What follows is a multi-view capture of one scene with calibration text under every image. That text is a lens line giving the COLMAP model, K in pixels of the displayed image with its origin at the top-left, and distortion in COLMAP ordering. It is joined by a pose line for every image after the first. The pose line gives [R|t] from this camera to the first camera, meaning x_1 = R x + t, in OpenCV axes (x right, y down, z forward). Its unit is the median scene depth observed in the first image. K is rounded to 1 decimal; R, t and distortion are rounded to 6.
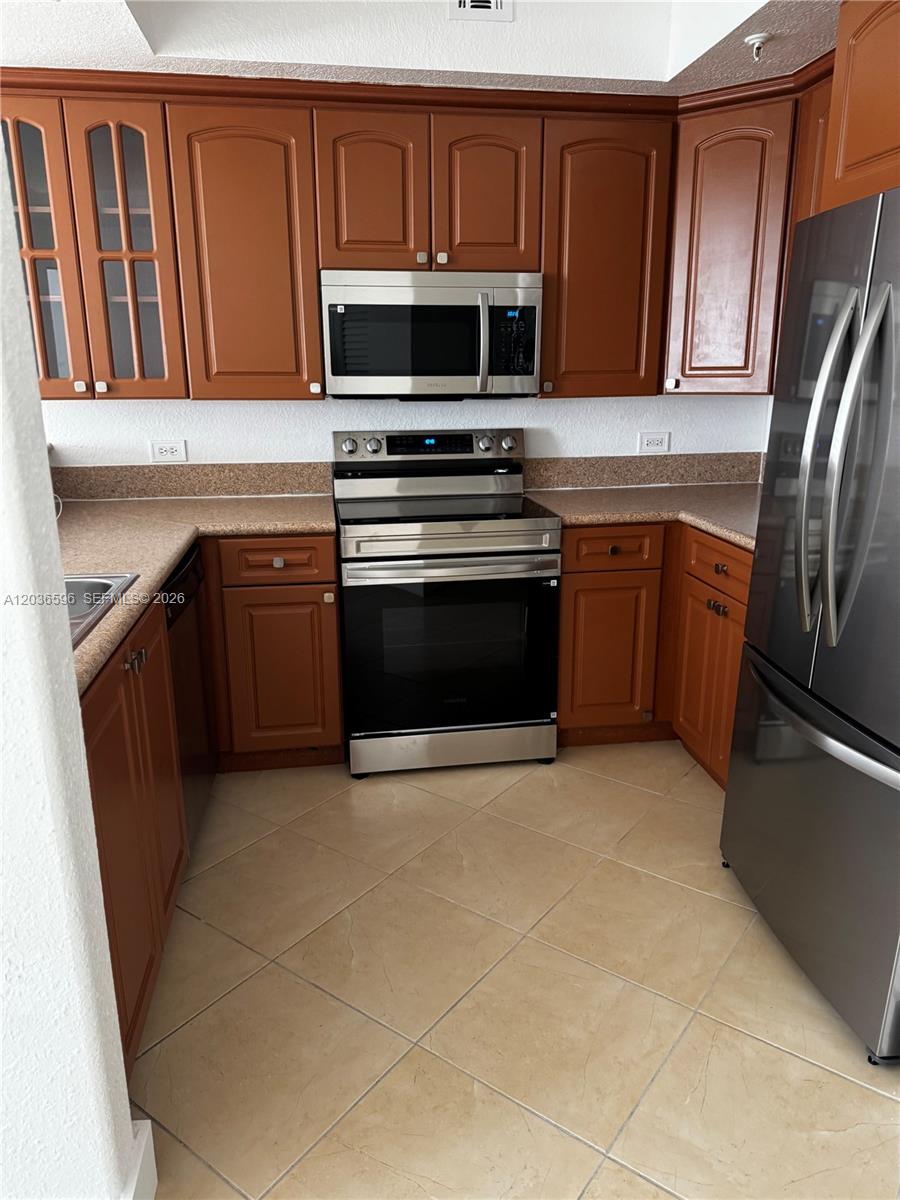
lens RADIAL K [[859.8, 0, 446.2], [0, 859.8, 615.1], [0, 0, 1]] dist [0.128046, -0.195312]
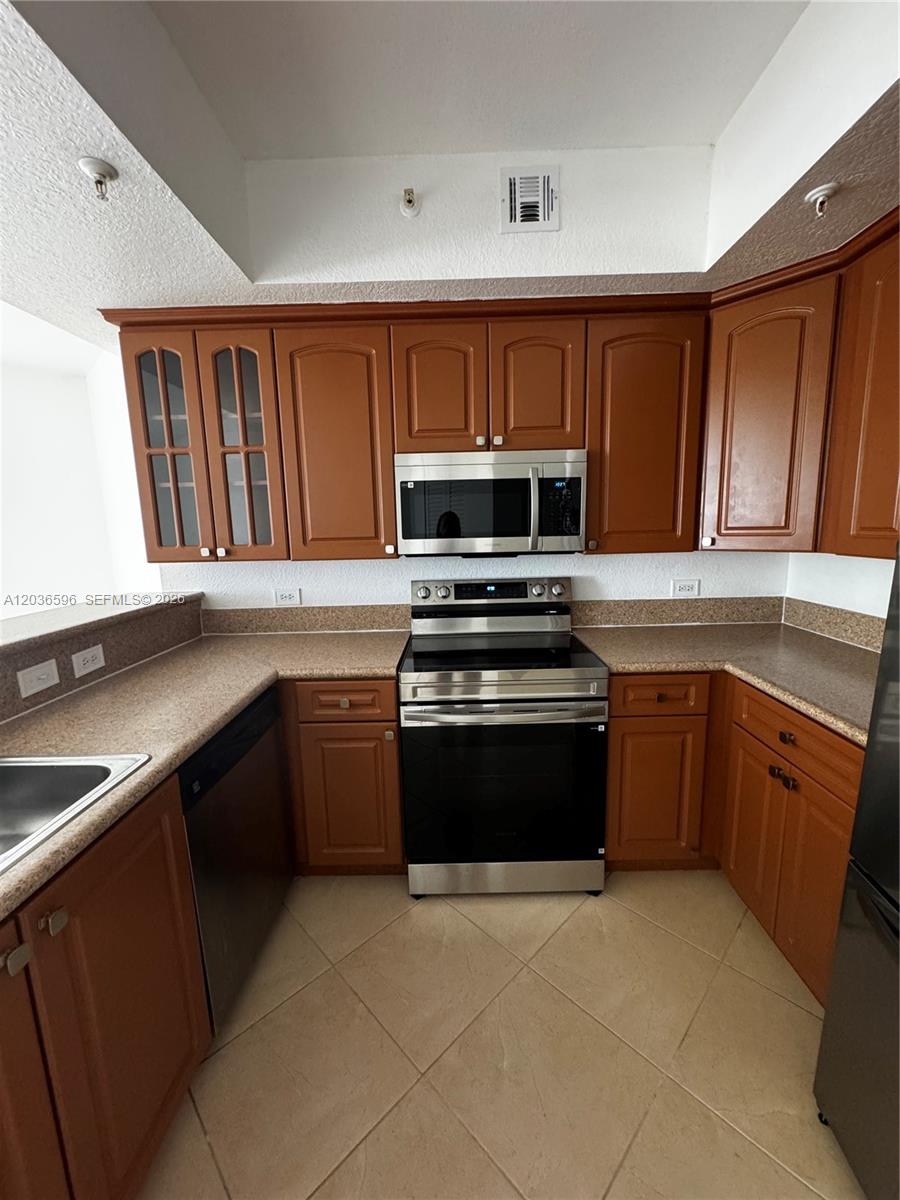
lens RADIAL K [[482.3, 0, 447.7], [0, 482.3, 602.3], [0, 0, 1]] dist [0.001085, -0.000144]
pose [[0.986793, 0.007708, -0.161803, 0.034231], [-0.026101, 0.993381, -0.111857, -0.118149], [0.159870, 0.114603, 0.980463, 0.376286]]
